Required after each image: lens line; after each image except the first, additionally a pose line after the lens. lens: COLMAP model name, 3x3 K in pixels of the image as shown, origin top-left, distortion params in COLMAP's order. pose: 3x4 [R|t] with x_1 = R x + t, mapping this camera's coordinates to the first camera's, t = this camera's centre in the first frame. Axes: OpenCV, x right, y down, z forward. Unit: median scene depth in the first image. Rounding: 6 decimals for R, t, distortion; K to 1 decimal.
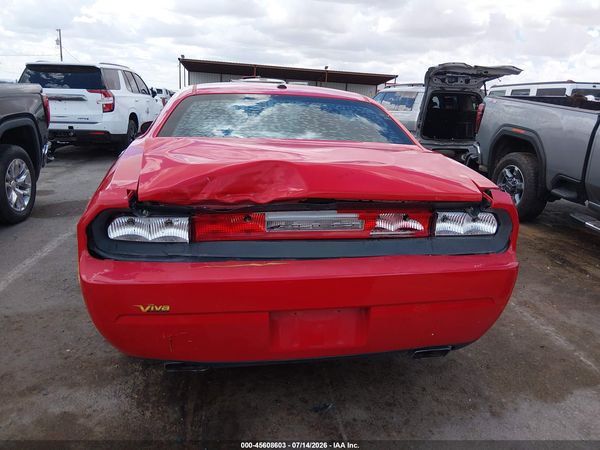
lens RADIAL K [[457.2, 0, 297.1], [0, 457.2, 227.5], [0, 0, 1]] dist [0.052504, -0.105879]
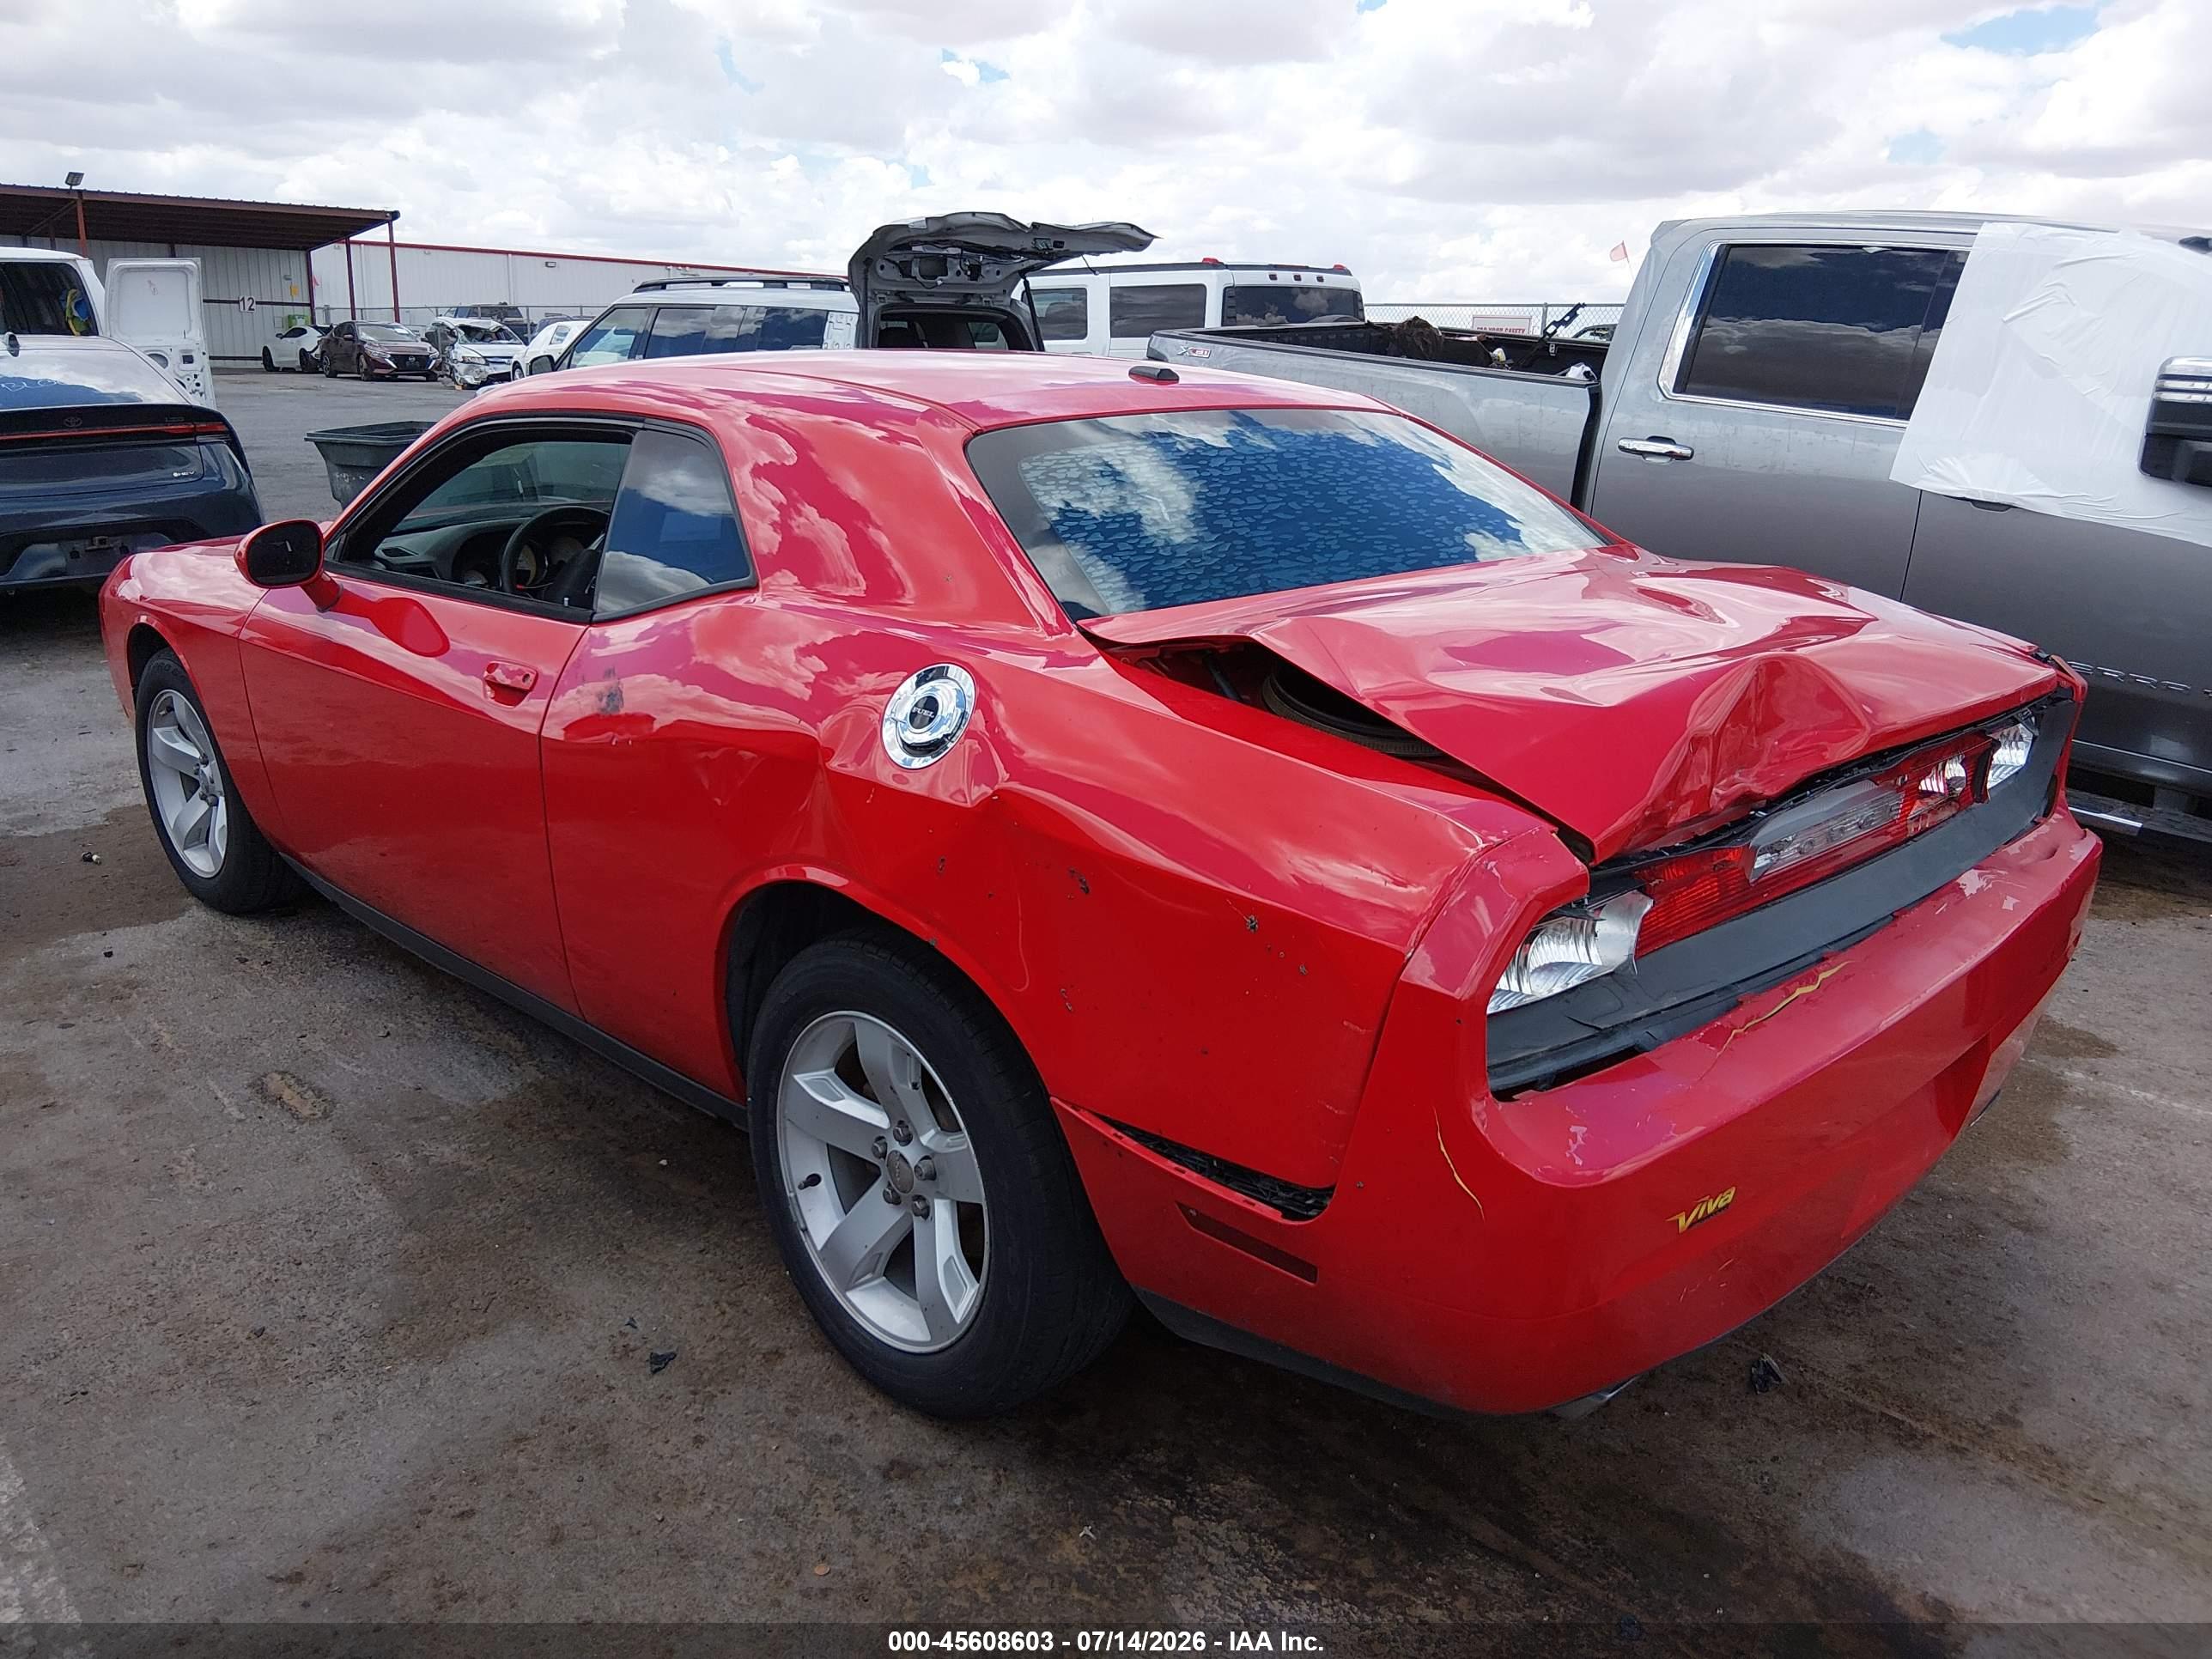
lens RADIAL K [[1693.5, 0, 1095.8], [0, 1693.5, 832.7], [0, 0, 1]] dist [0.046143, -0.100708]
pose [[0.816245, -0.188547, 0.546071, -0.242178], [0.170173, 0.981774, 0.084619, -0.045616], [-0.552073, 0.023856, 0.833454, 0.060355]]
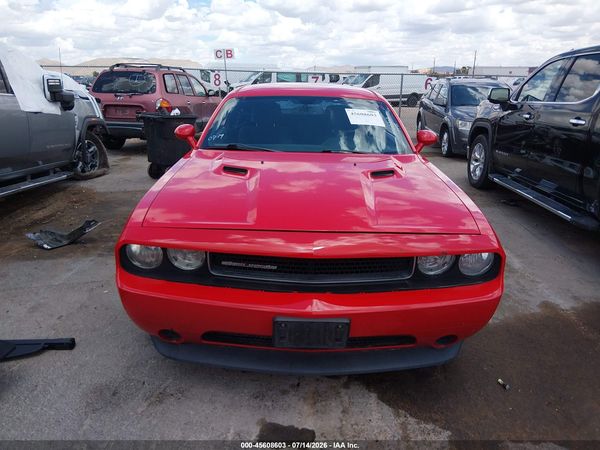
lens RADIAL K [[462.2, 0, 300.0], [0, 462.2, 225.0], [0, 0, 1]] dist [0.008143, -0.049193]
pose [[-0.987542, -0.102541, 0.119357, -0.103951], [-0.023687, 0.846748, 0.531467, -0.273216], [-0.155562, 0.522019, -0.838628, 0.945594]]
